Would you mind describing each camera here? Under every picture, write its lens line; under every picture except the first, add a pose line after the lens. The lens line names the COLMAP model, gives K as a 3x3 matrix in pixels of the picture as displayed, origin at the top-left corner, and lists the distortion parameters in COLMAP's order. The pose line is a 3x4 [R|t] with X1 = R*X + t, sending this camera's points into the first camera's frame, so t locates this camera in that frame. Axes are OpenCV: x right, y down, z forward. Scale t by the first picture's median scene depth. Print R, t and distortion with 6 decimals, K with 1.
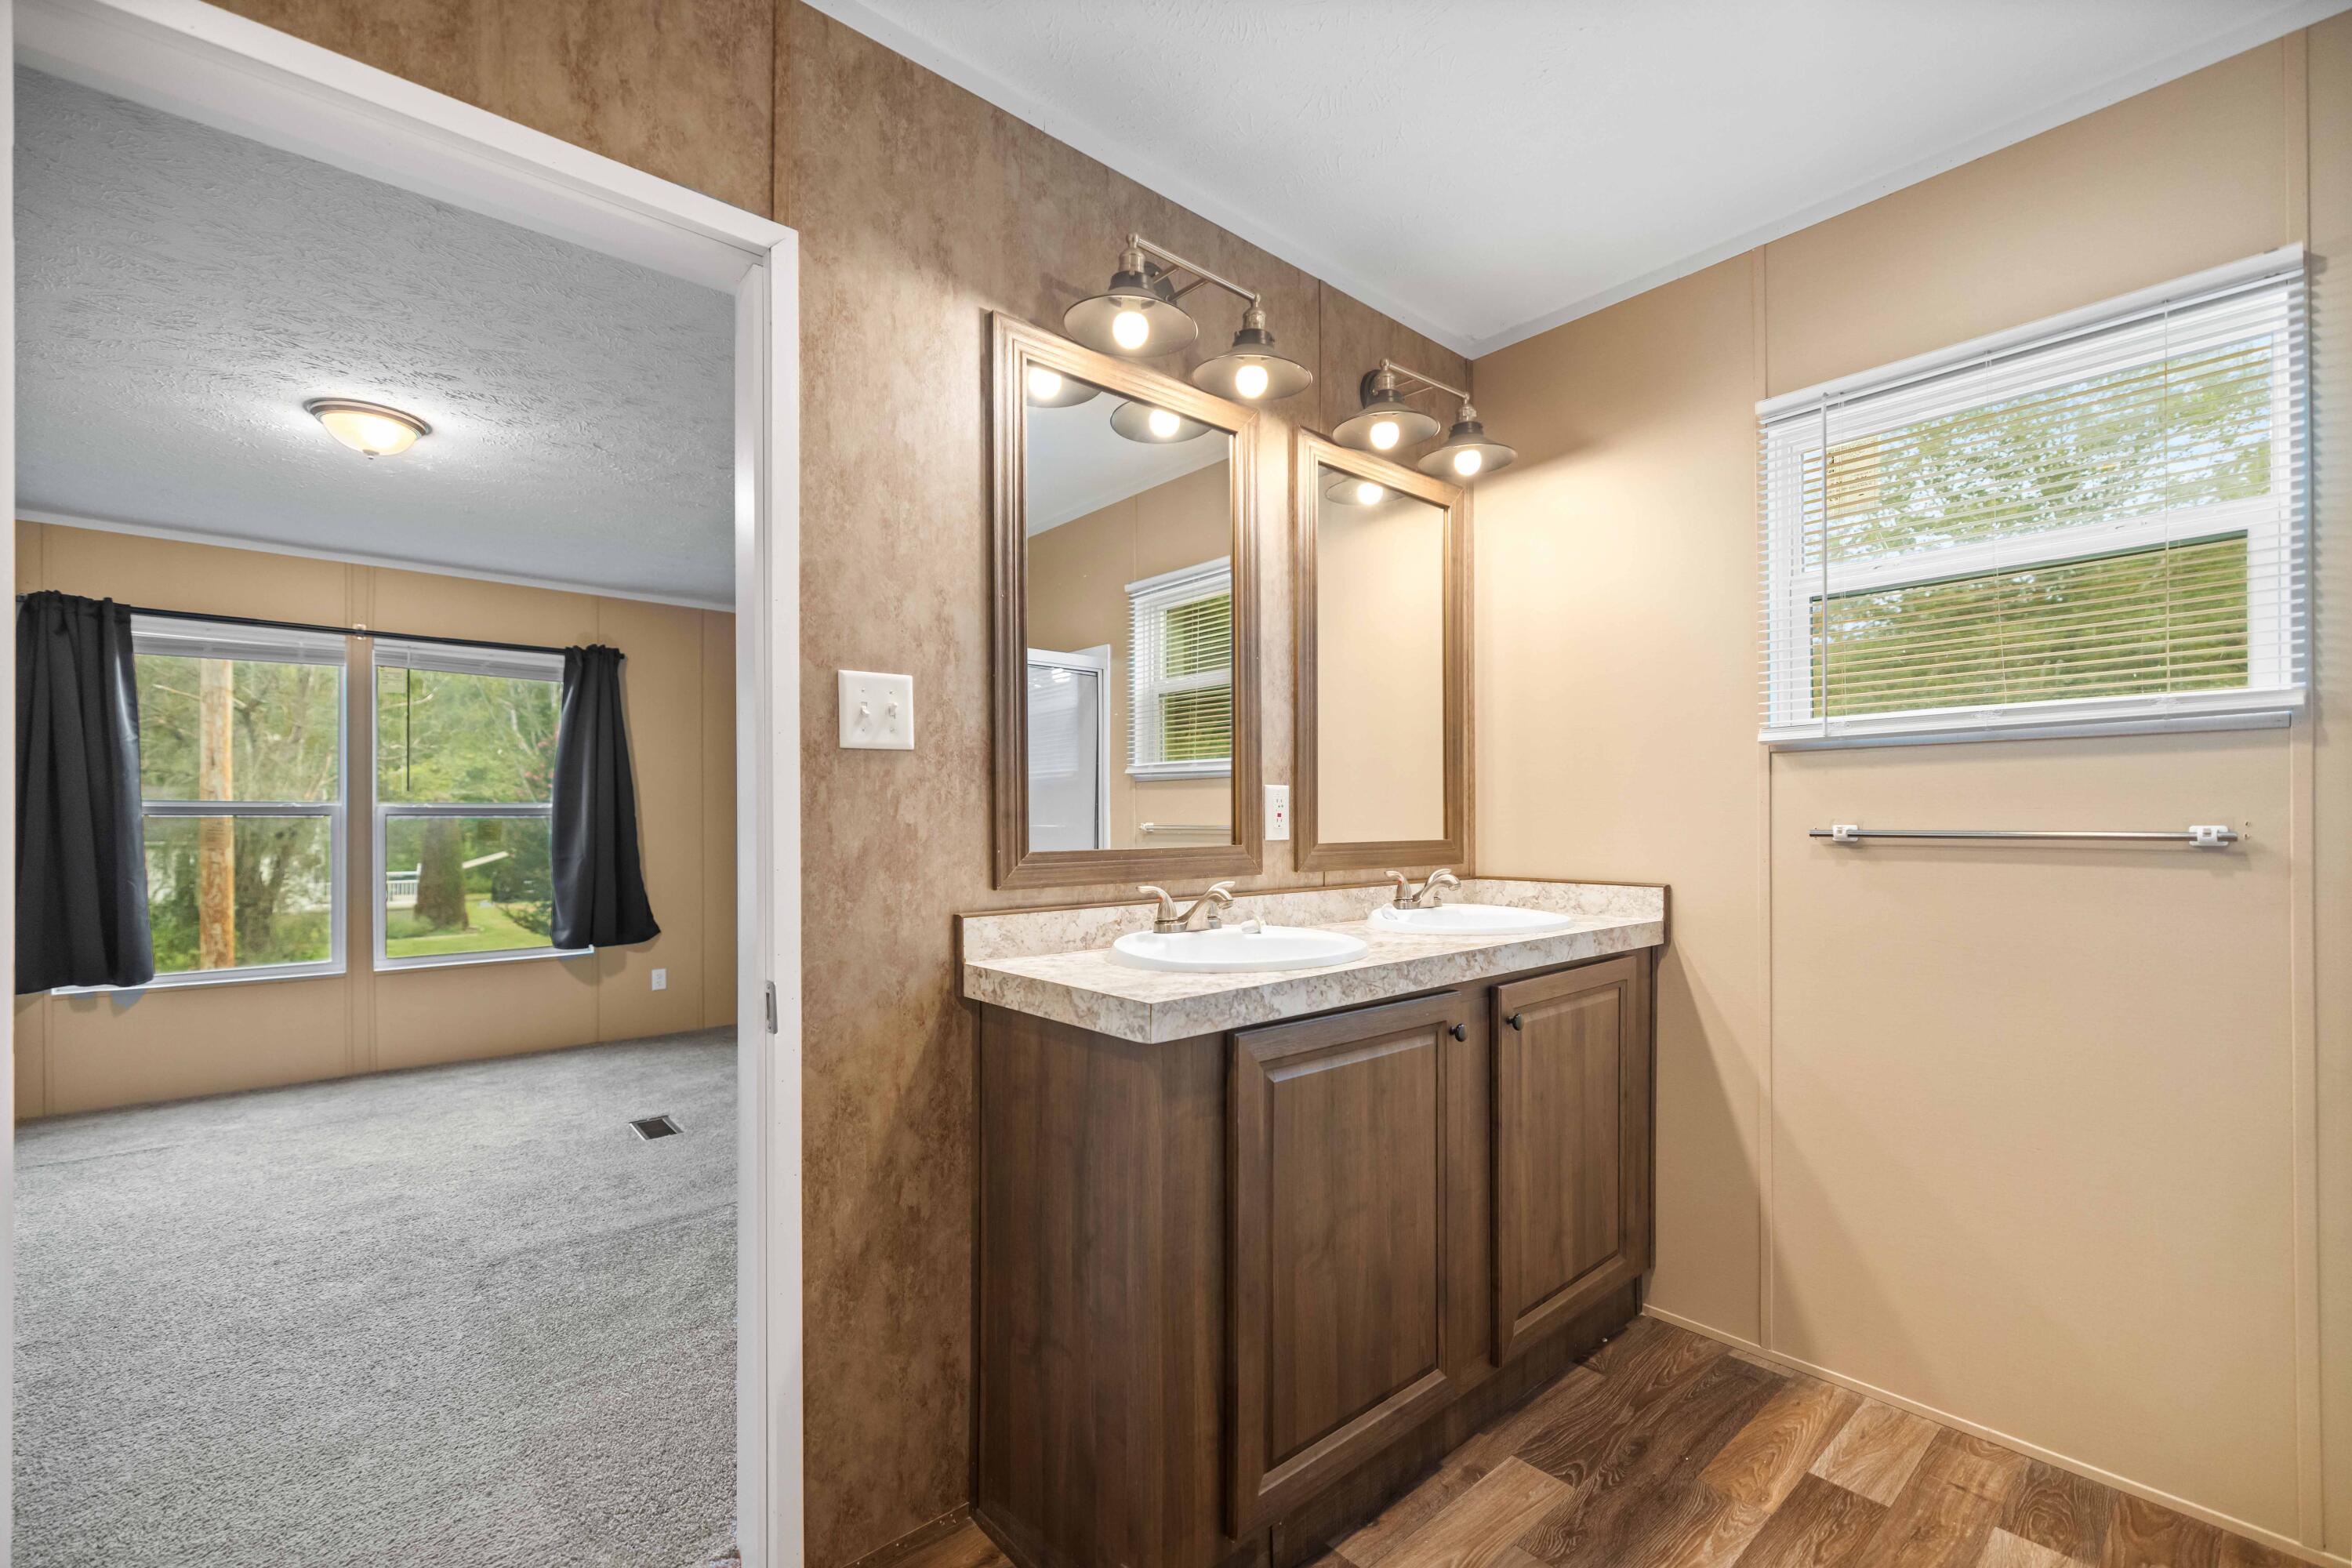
lens RADIAL K [[979.7, 0, 1175.0], [0, 979.7, 820.9], [0, 0, 1]] dist [0.003021, 0.000364]
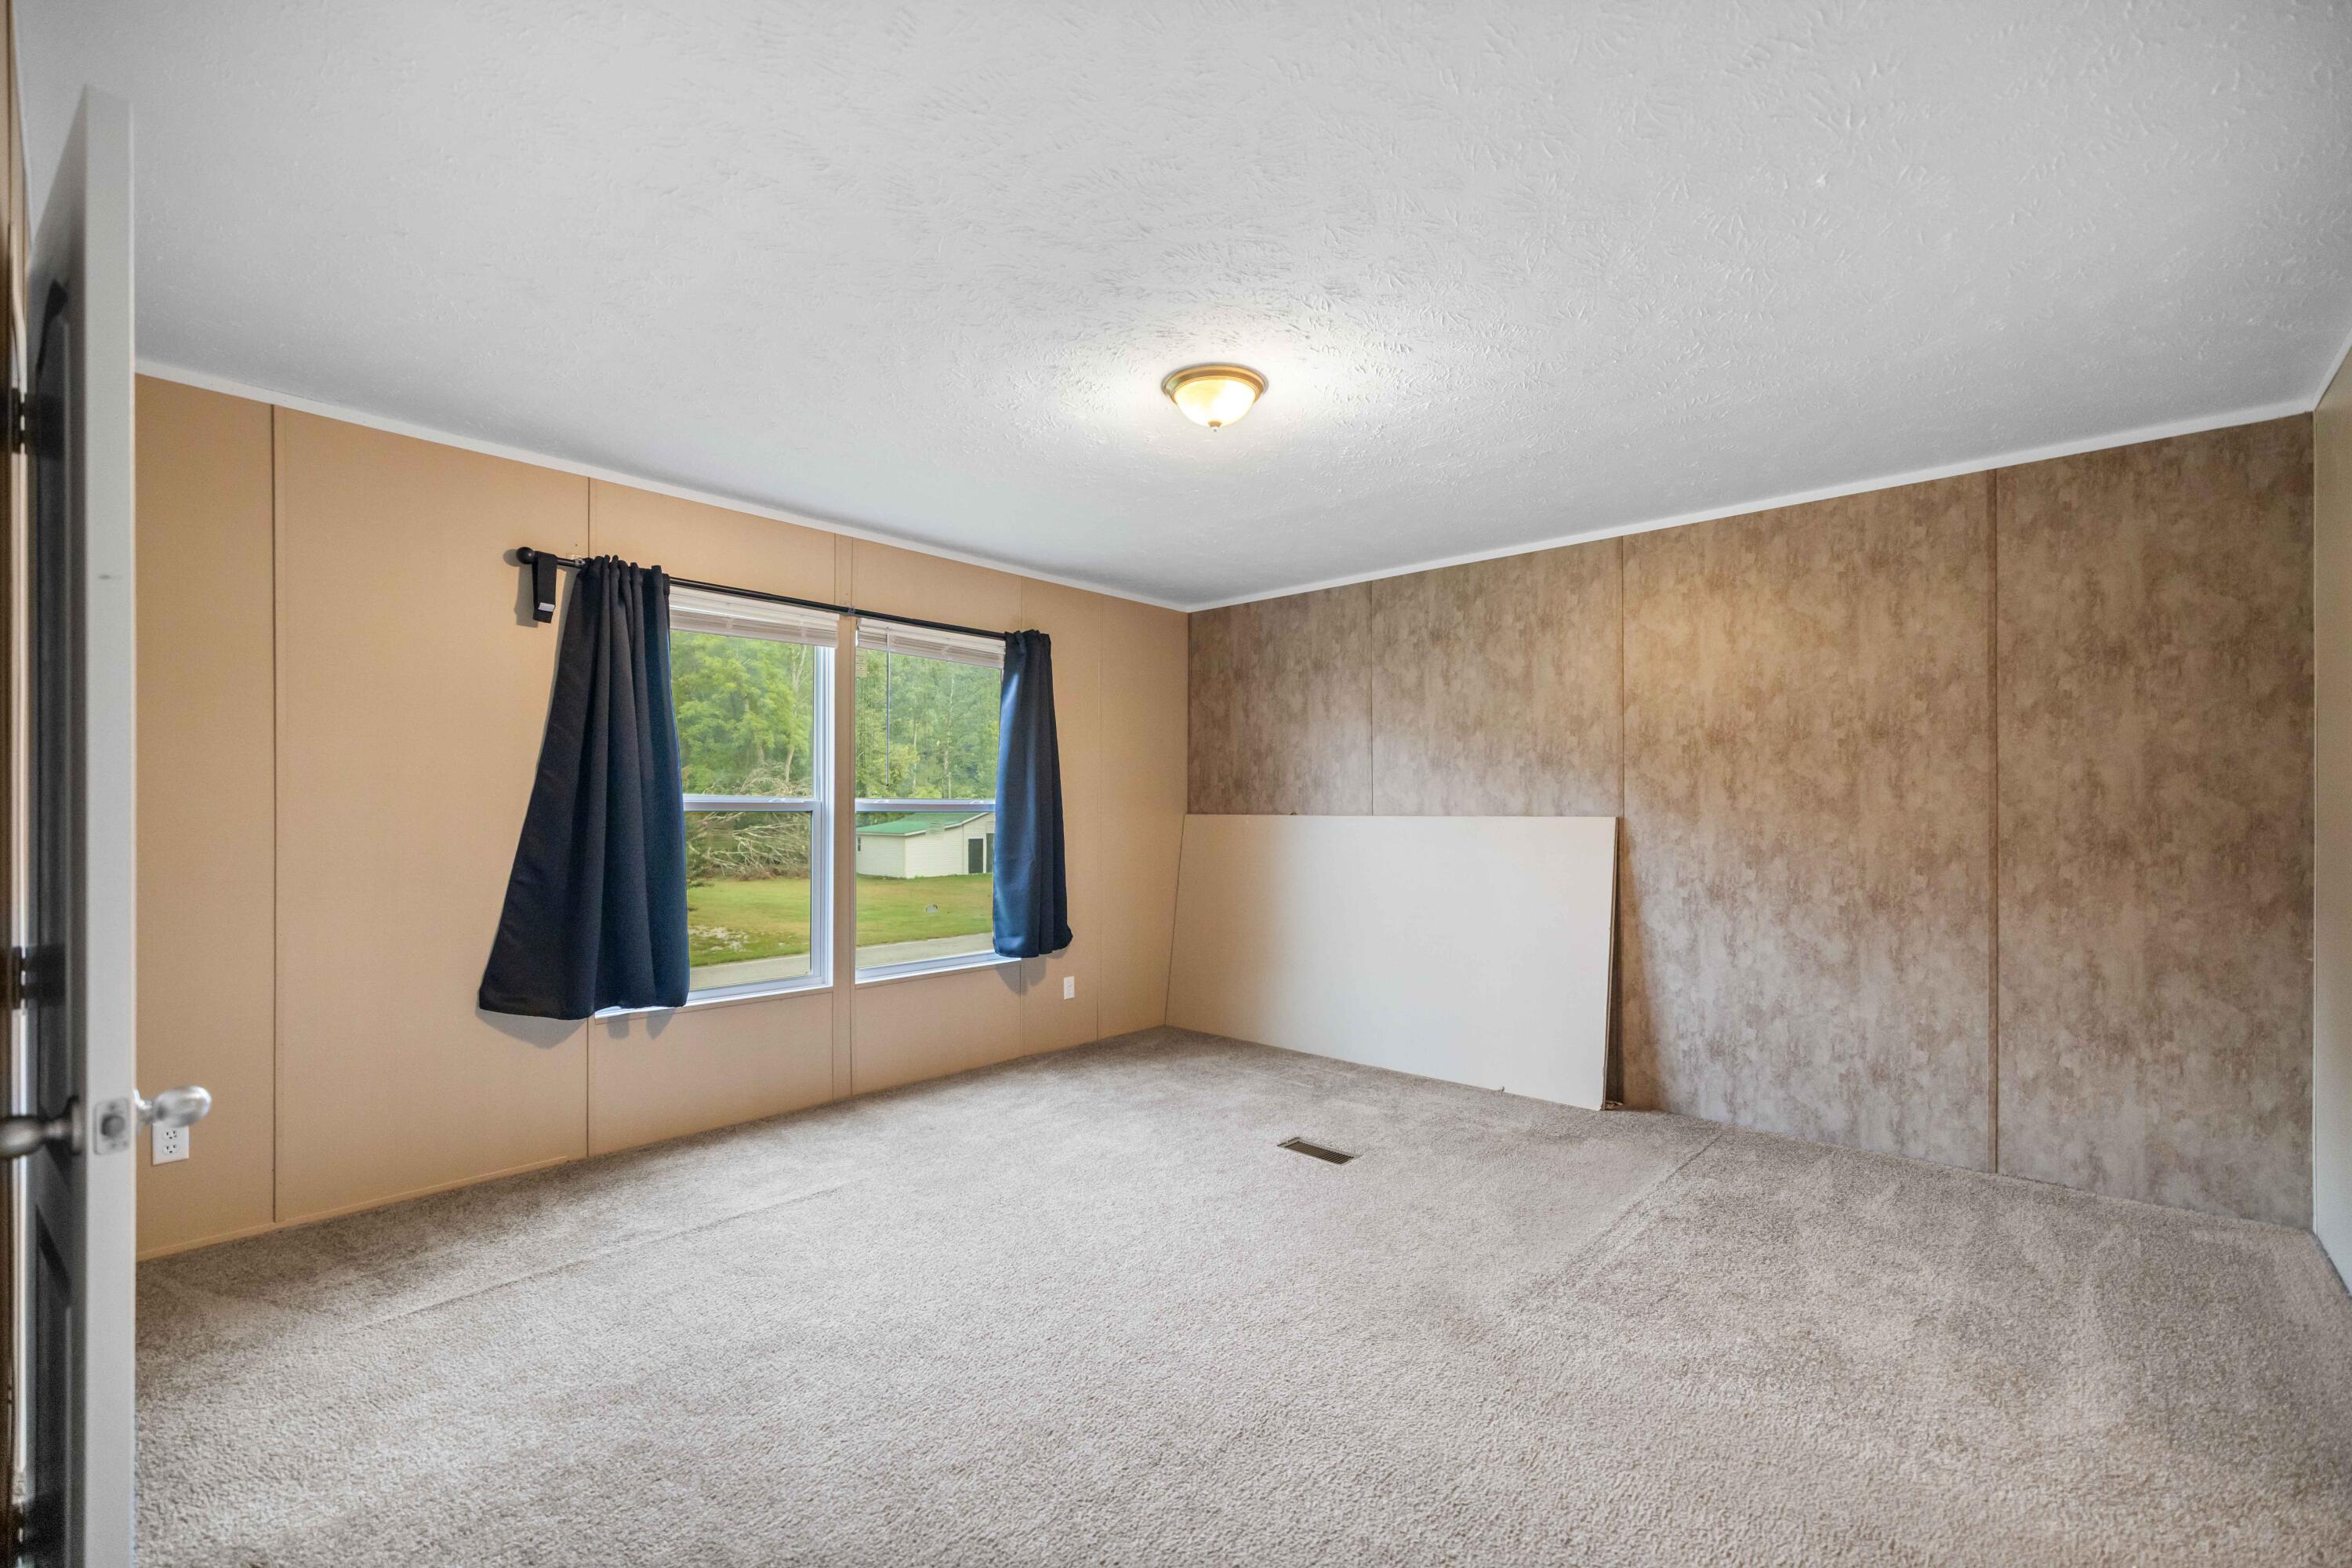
lens RADIAL K [[979.2, 0, 1173.2], [0, 979.2, 798.9], [0, 0, 1]] dist [0.004906, 0.000061]
pose [[0.994426, 0.008895, 0.105062, -0.629830], [-0.007744, 0.999906, -0.011353, -0.009850], [-0.105153, 0.010476, 0.994401, 0.066790]]
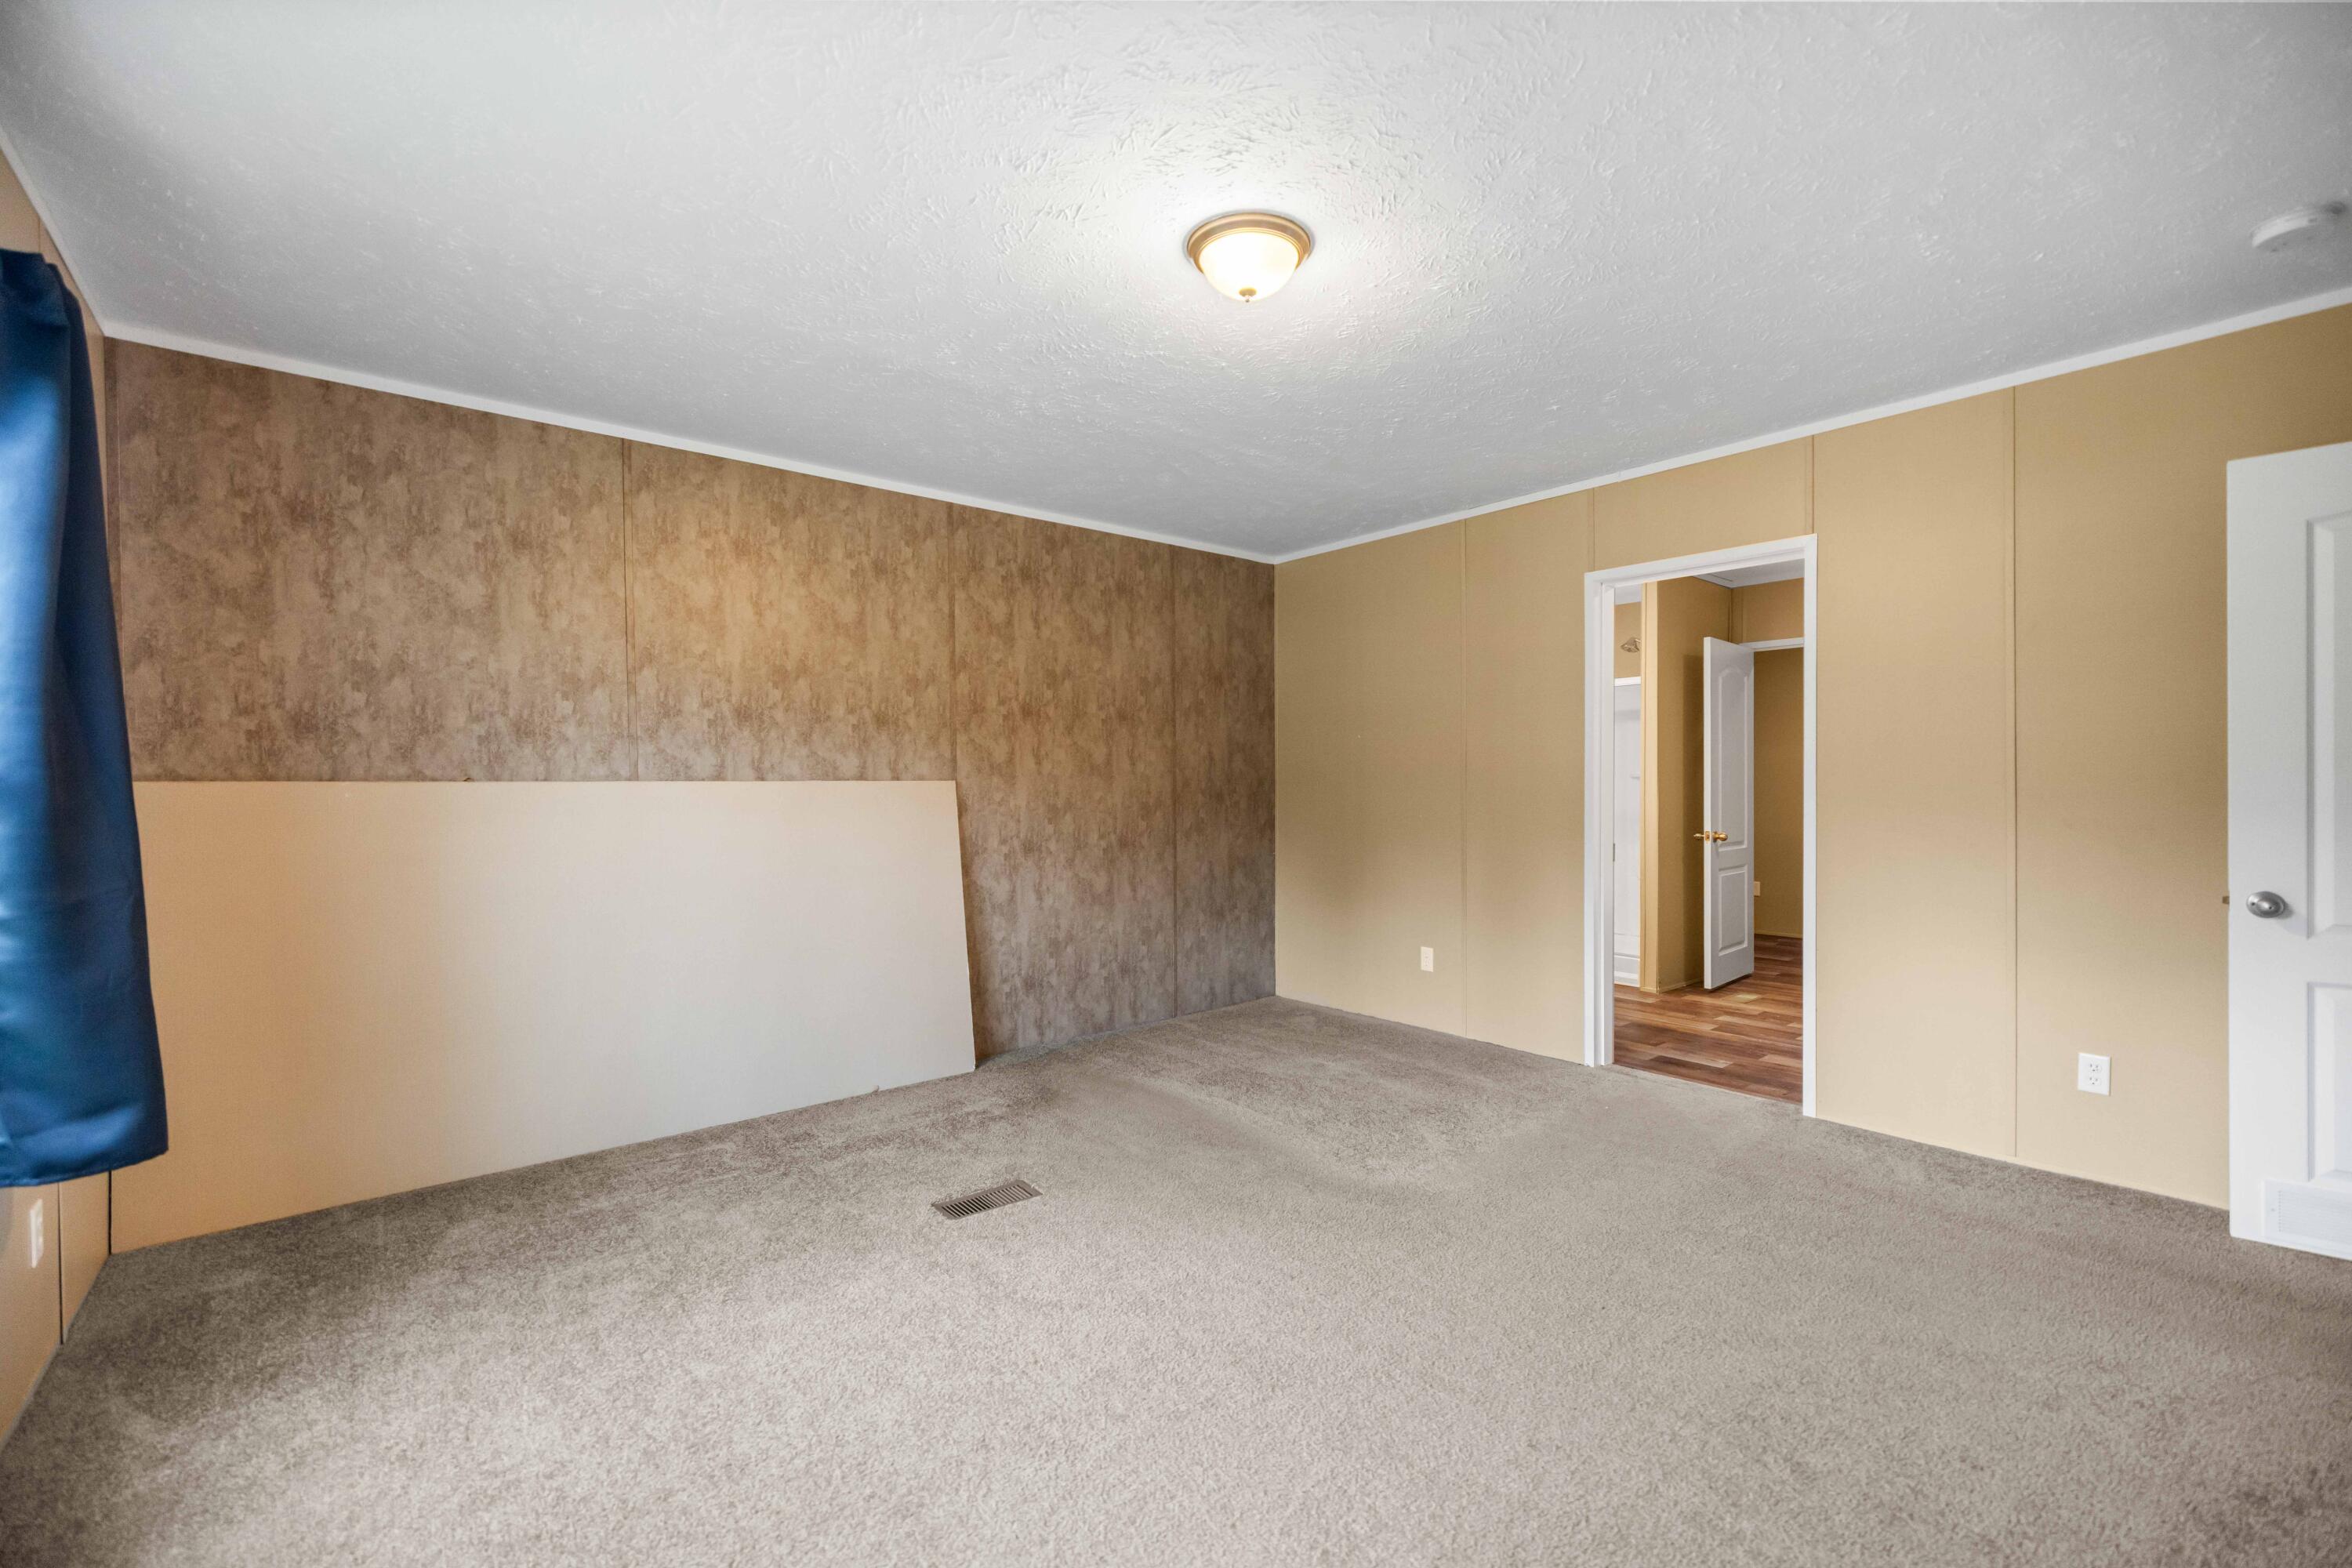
lens RADIAL K [[979.2, 0, 1173.2], [0, 979.2, 798.9], [0, 0, 1]] dist [0.004906, 0.000061]
pose [[0.046756, -0.003692, 0.998900, -1.039986], [0.008025, 0.999962, 0.003320, 0.009368], [-0.998874, 0.007861, 0.046784, 0.692067]]
